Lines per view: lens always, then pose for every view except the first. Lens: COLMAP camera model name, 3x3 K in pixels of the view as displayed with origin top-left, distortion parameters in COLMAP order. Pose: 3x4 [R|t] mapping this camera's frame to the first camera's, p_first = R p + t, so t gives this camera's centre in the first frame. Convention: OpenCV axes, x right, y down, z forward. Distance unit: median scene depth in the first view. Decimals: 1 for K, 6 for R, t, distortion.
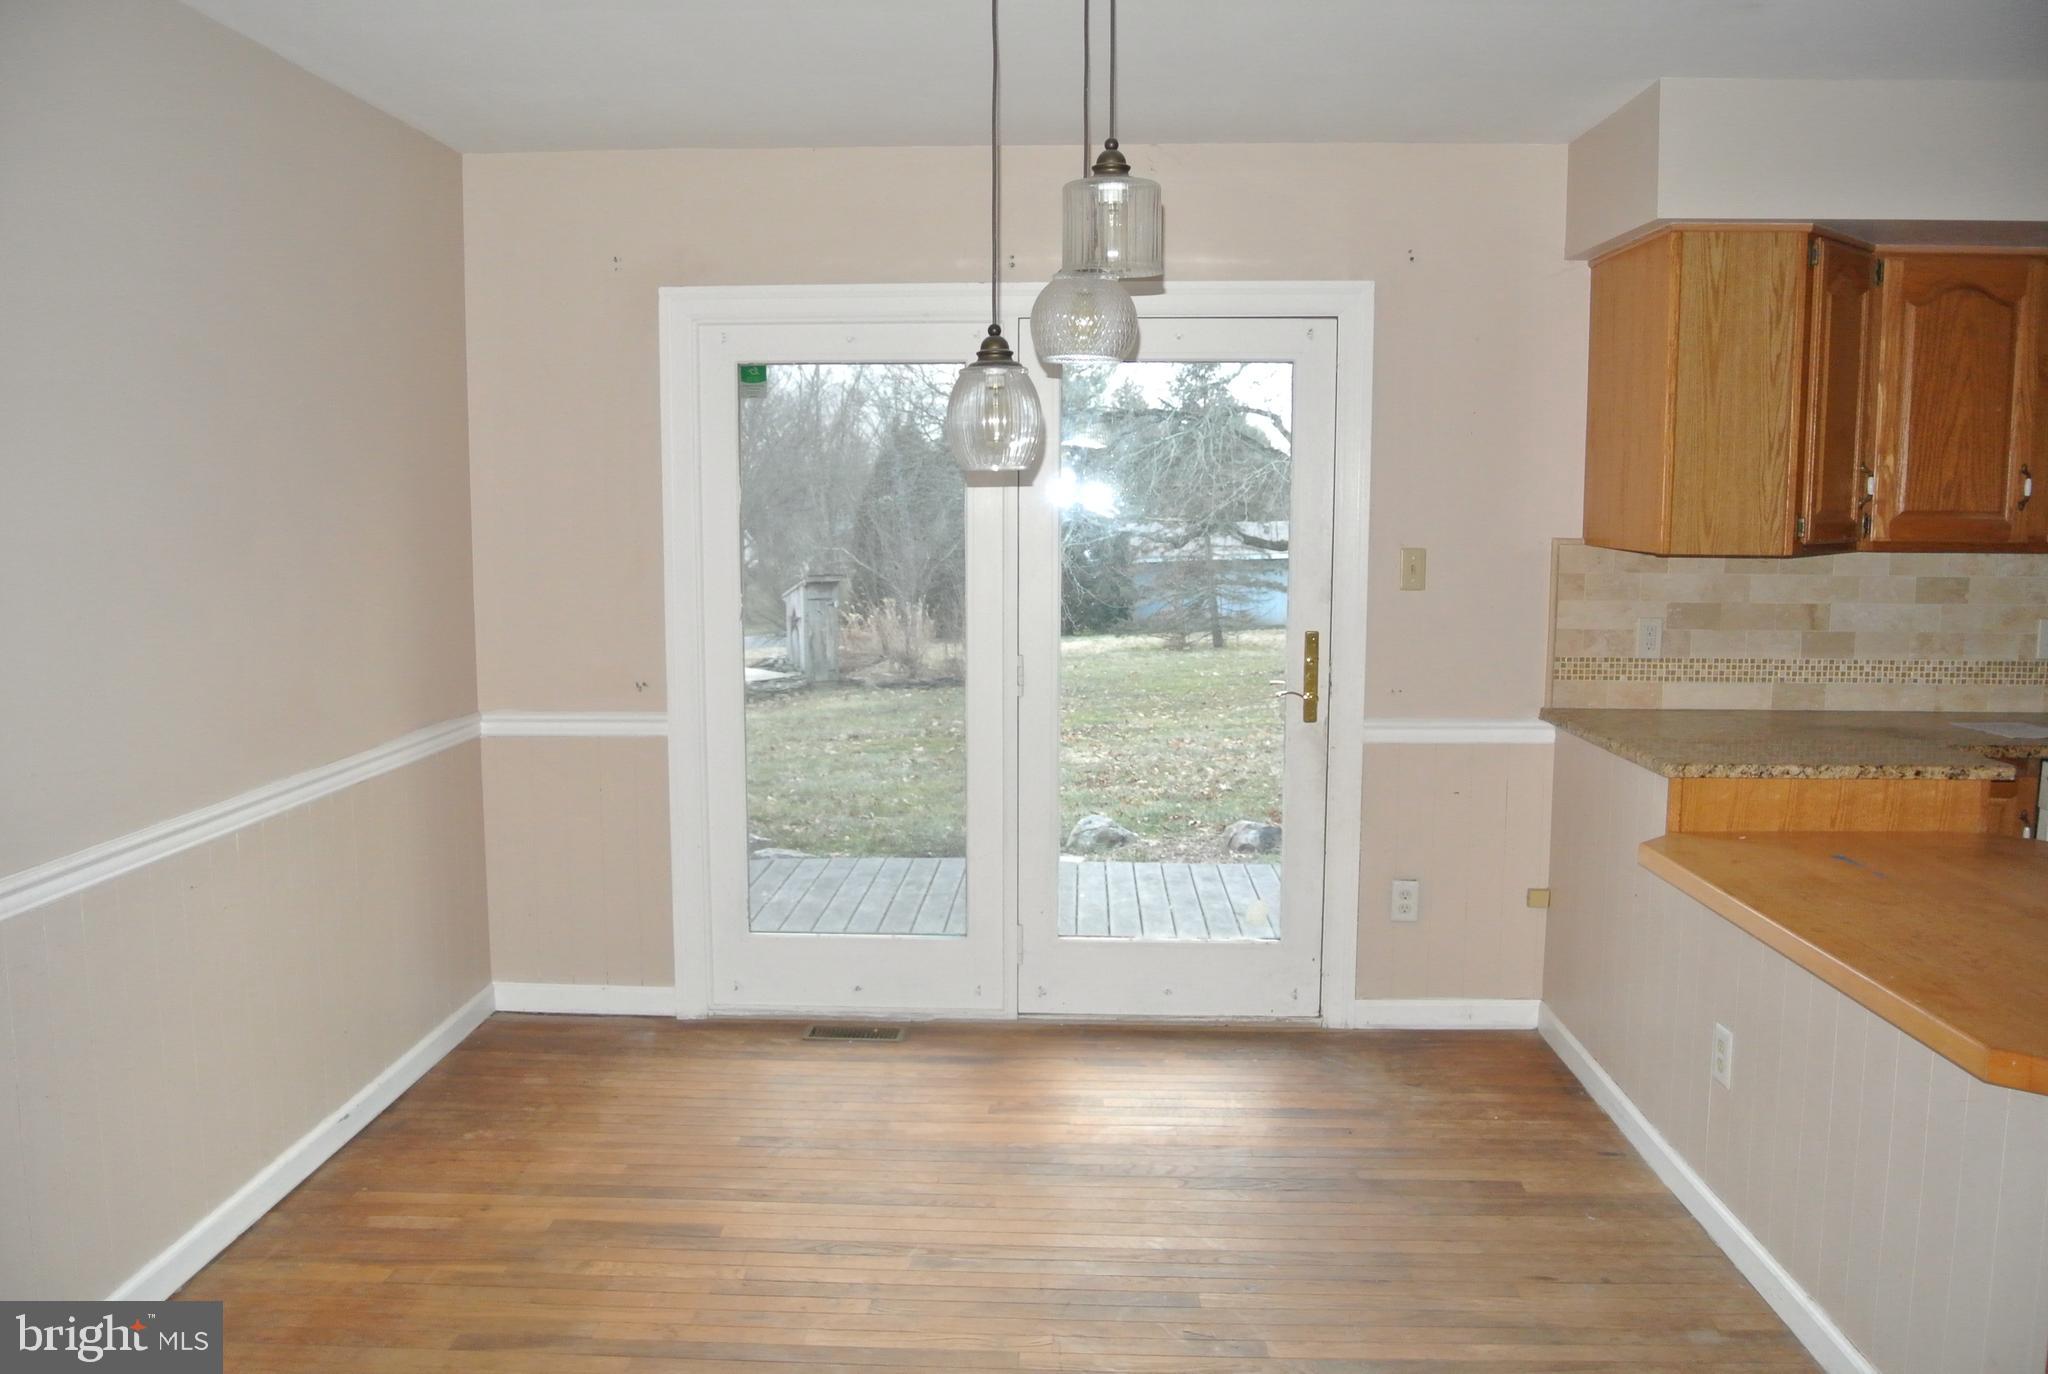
lens RADIAL K [[1576.7, 0, 1024.0], [0, 1576.7, 687.0], [0, 0, 1]] dist [-0.091863, 0.050481]
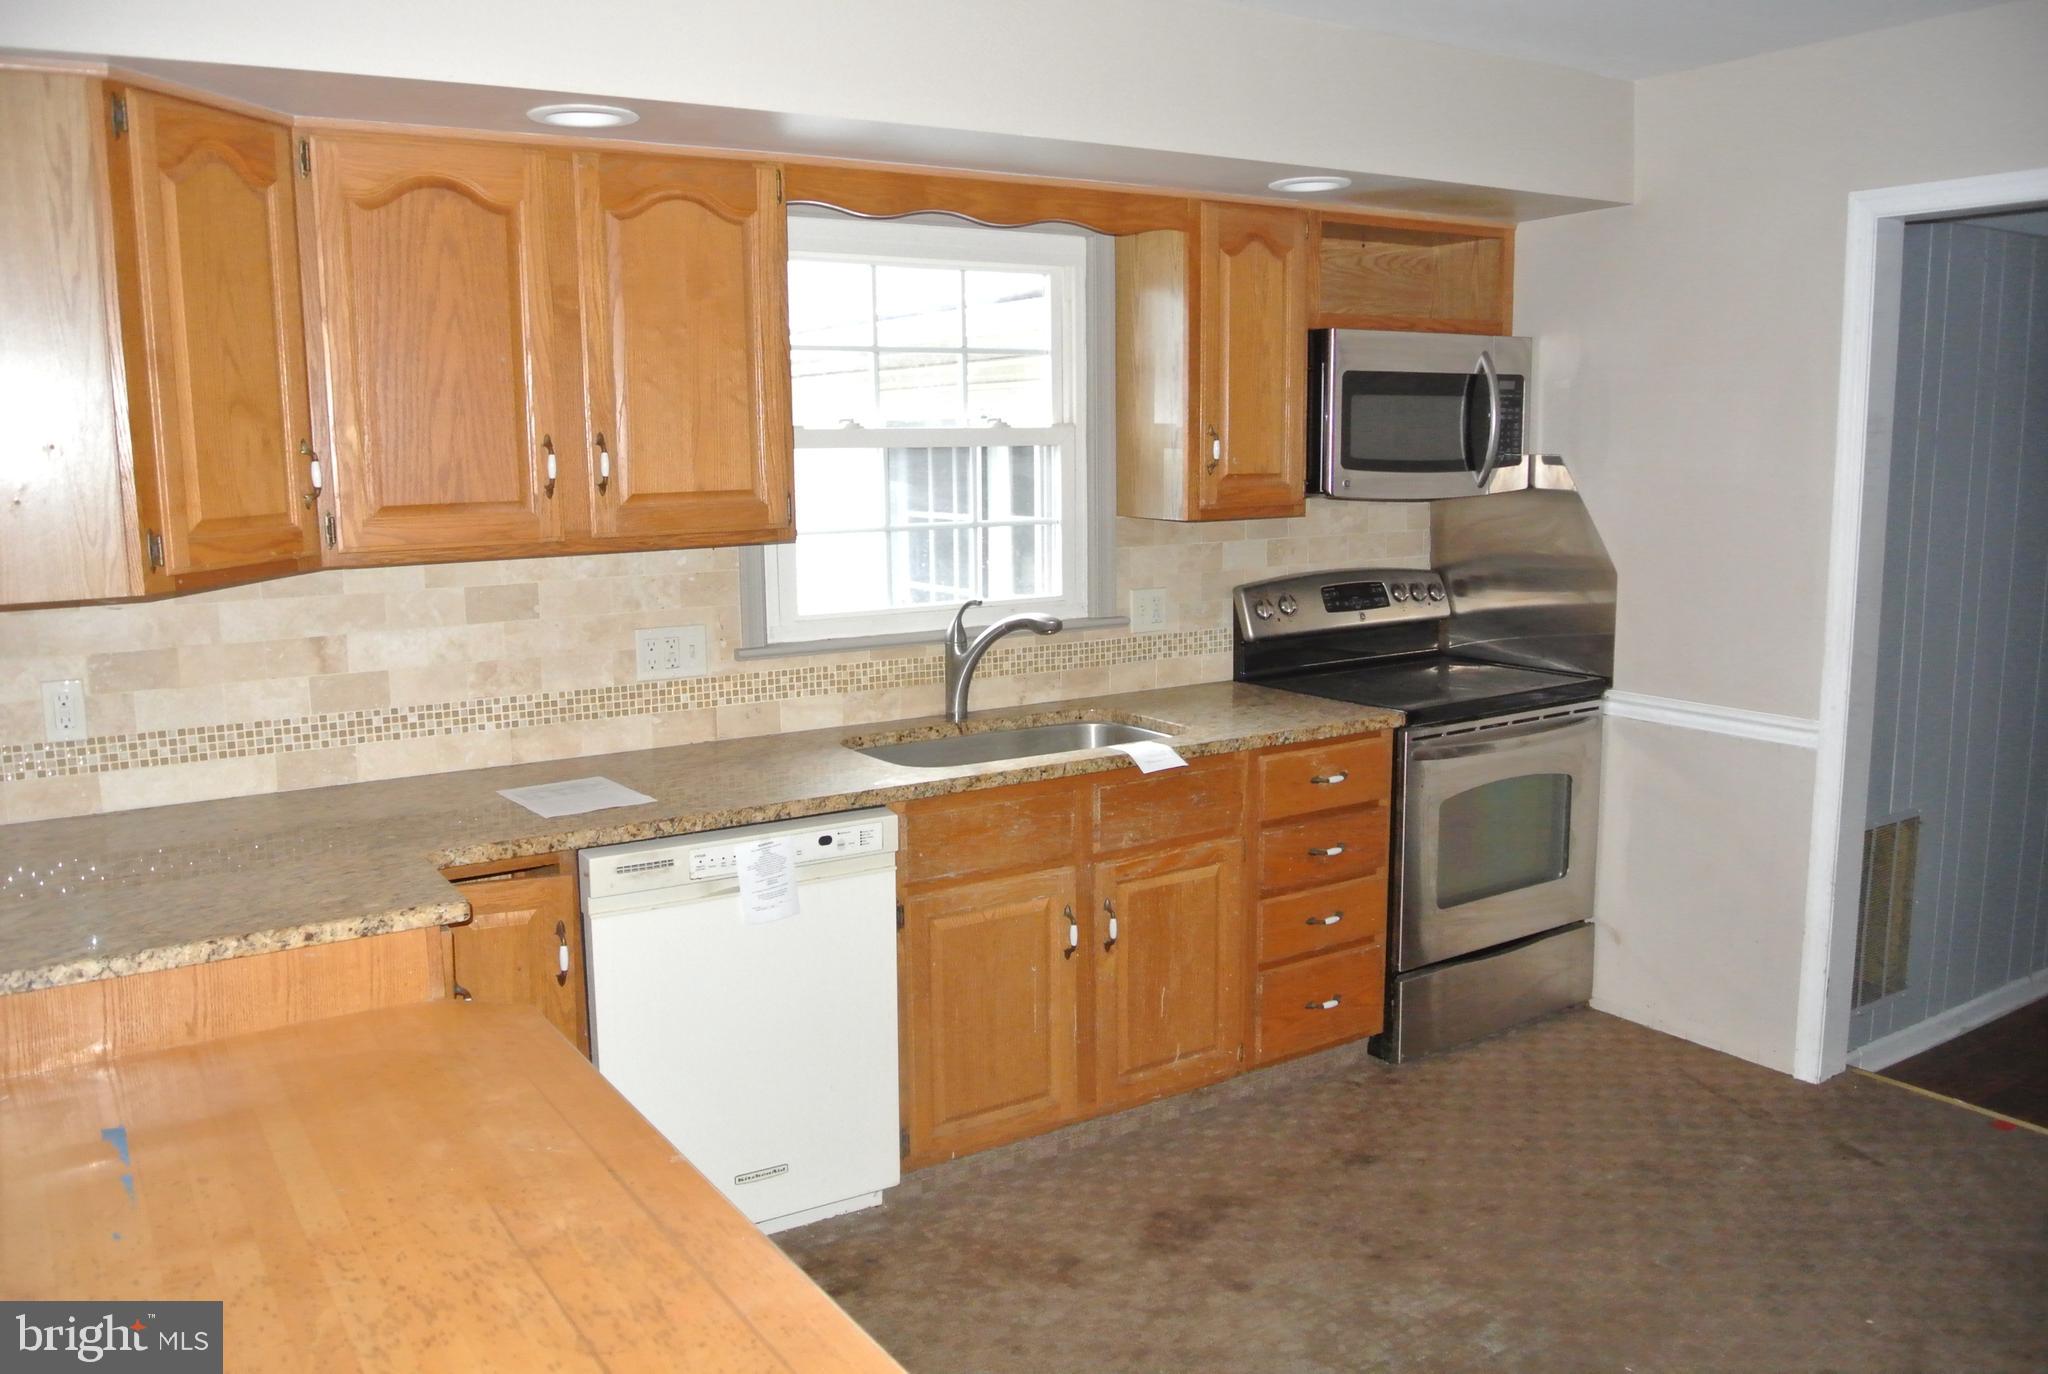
lens RADIAL K [[1576.7, 0, 1024.0], [0, 1576.7, 687.0], [0, 0, 1]] dist [-0.091863, 0.050481]
pose [[0.815990, -0.104985, 0.568453, 0.372636], [0.080878, 0.994432, 0.067560, -0.053422], [-0.572381, -0.009153, 0.819937, 0.238420]]
